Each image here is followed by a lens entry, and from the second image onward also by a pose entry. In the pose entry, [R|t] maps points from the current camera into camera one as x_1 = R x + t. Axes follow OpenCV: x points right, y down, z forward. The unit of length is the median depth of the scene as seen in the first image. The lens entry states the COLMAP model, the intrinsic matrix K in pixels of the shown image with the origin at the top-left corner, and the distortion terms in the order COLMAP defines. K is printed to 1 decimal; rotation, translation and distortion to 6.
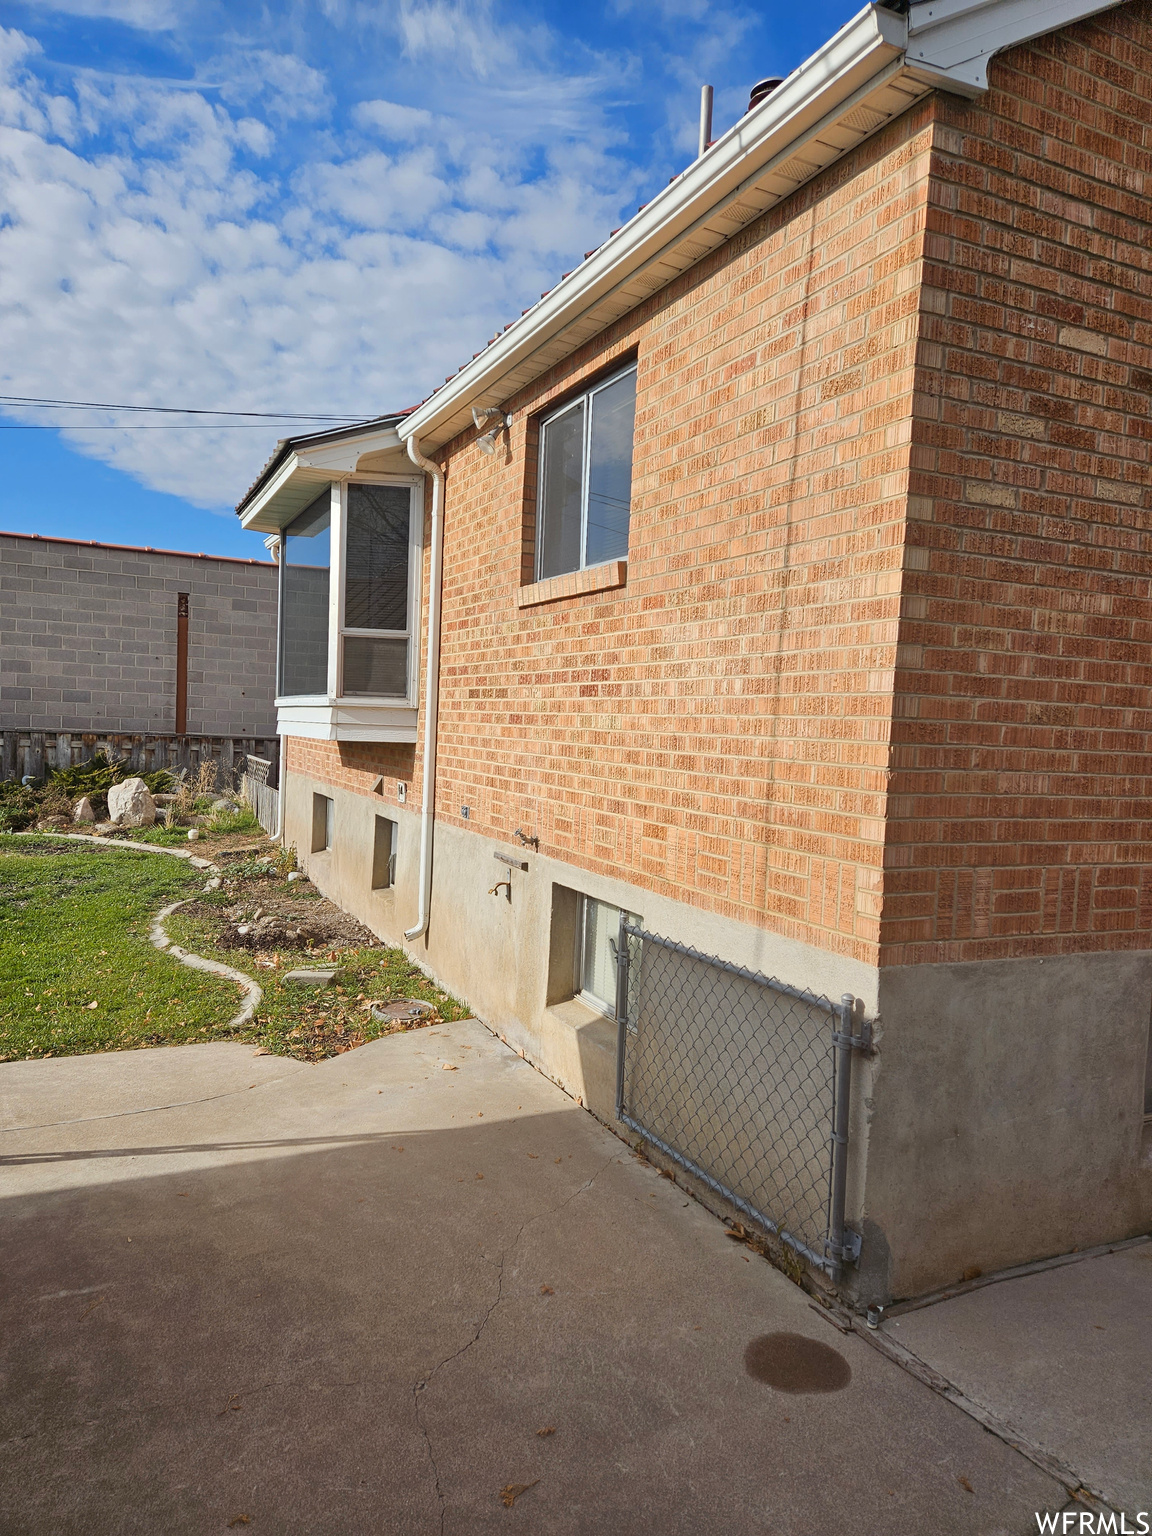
lens RADIAL K [[1008.7, 0, 574.1], [0, 1008.7, 790.6], [0, 0, 1]] dist [0.095161, -0.074033]
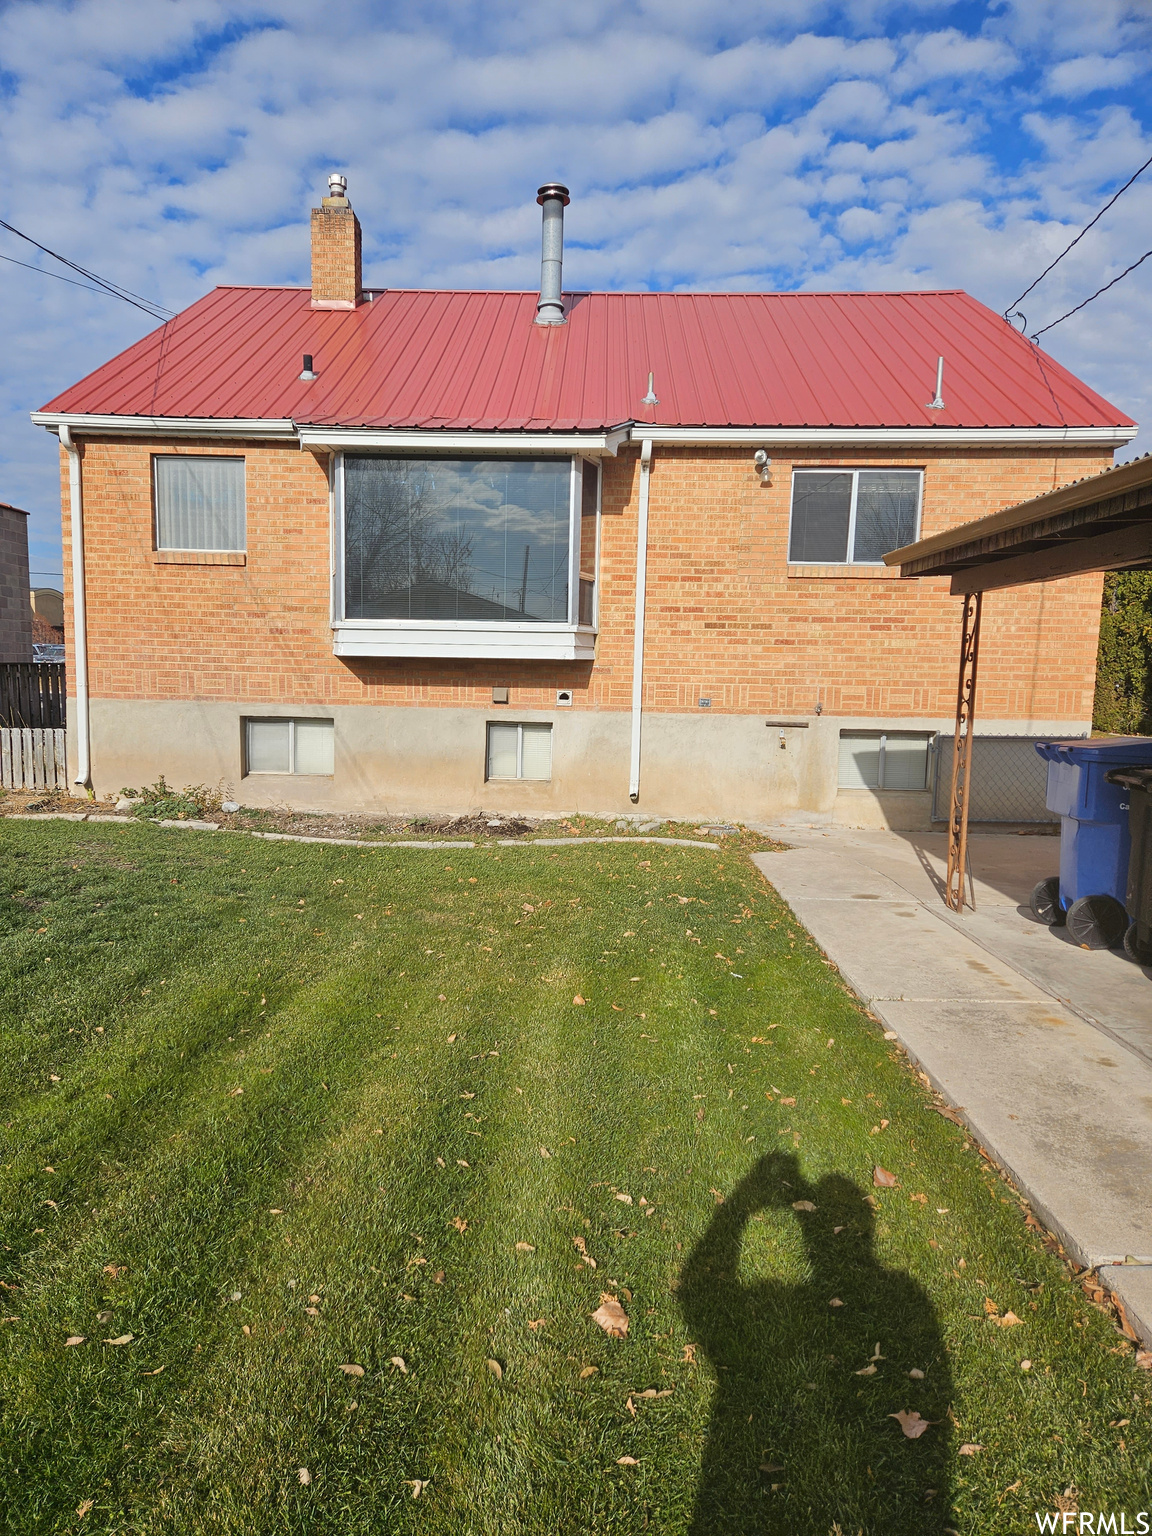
lens RADIAL K [[990.3, 0, 576.0], [0, 990.3, 768.0], [0, 0, 1]] dist [0.091250, -0.080450]
pose [[0.455085, -0.128409, 0.881141, -3.006421], [0.058649, 0.991721, 0.114233, -0.125711], [-0.888515, -0.000308, 0.458848, 0.929227]]
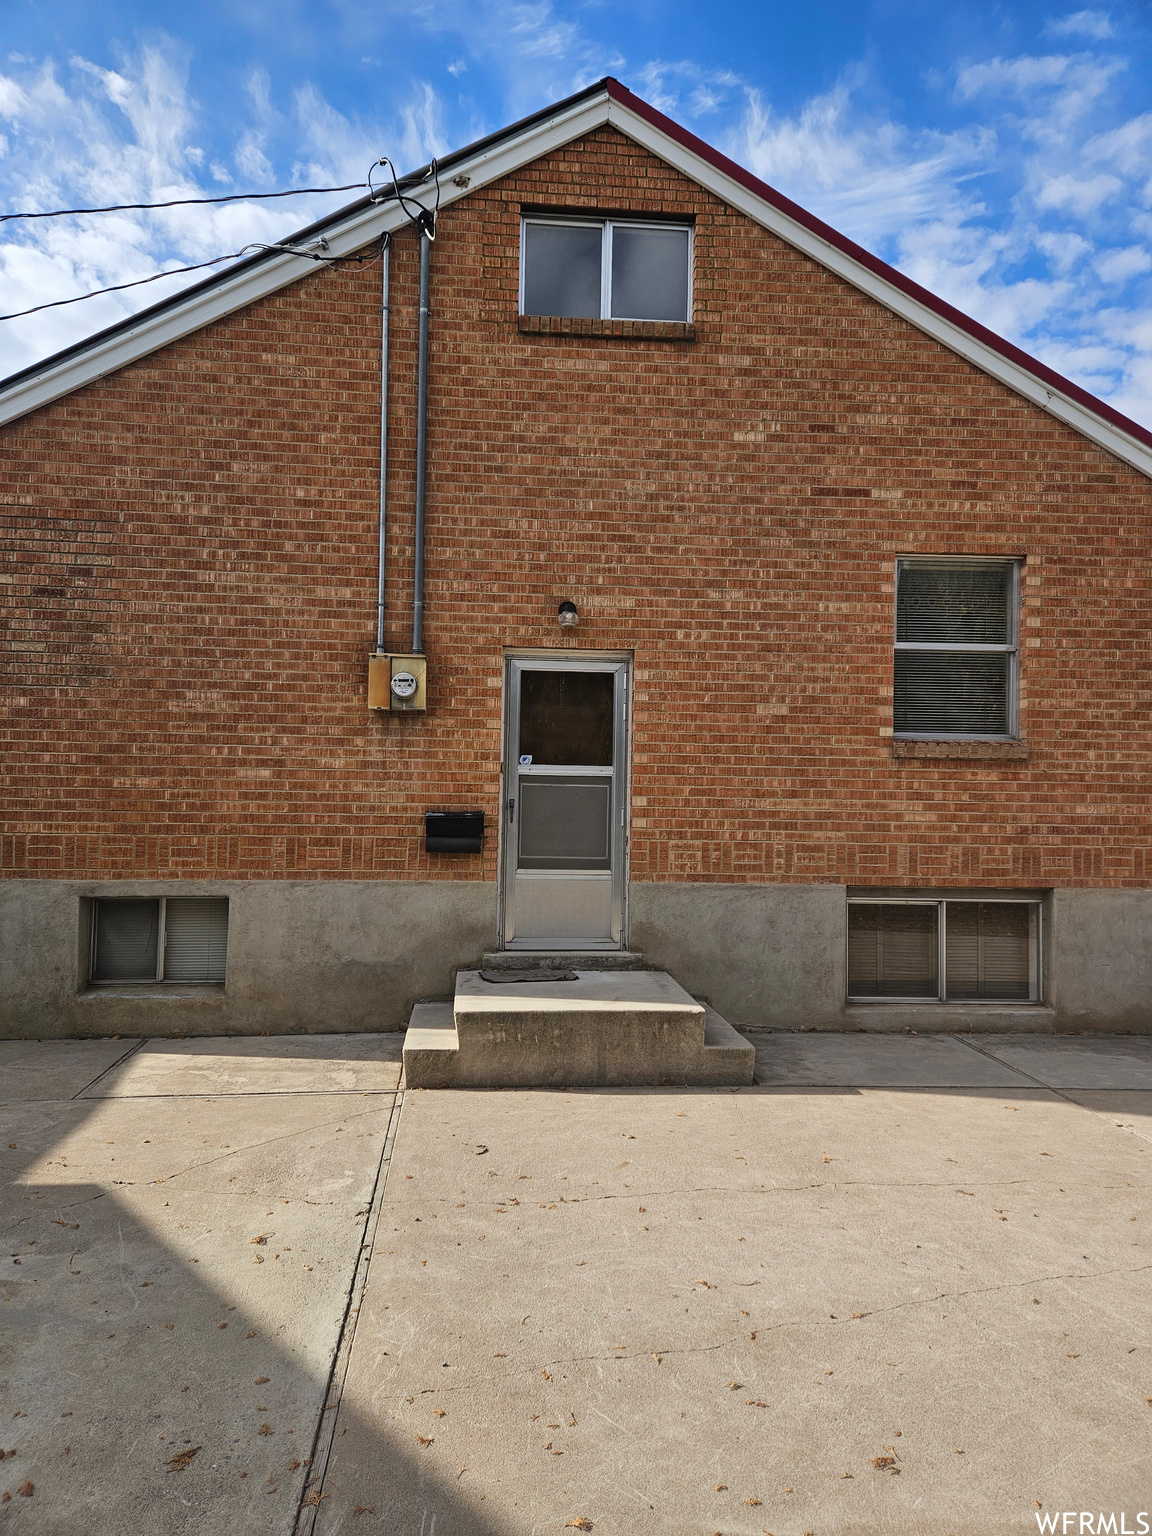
lens RADIAL K [[990.3, 0, 576.0], [0, 990.3, 768.0], [0, 0, 1]] dist [0.091250, -0.080450]
pose [[0.938990, -0.031126, -0.342534, 1.939532], [-0.001061, 0.995630, -0.093379, 0.114453], [0.343944, 0.088045, 0.934853, -0.399449]]
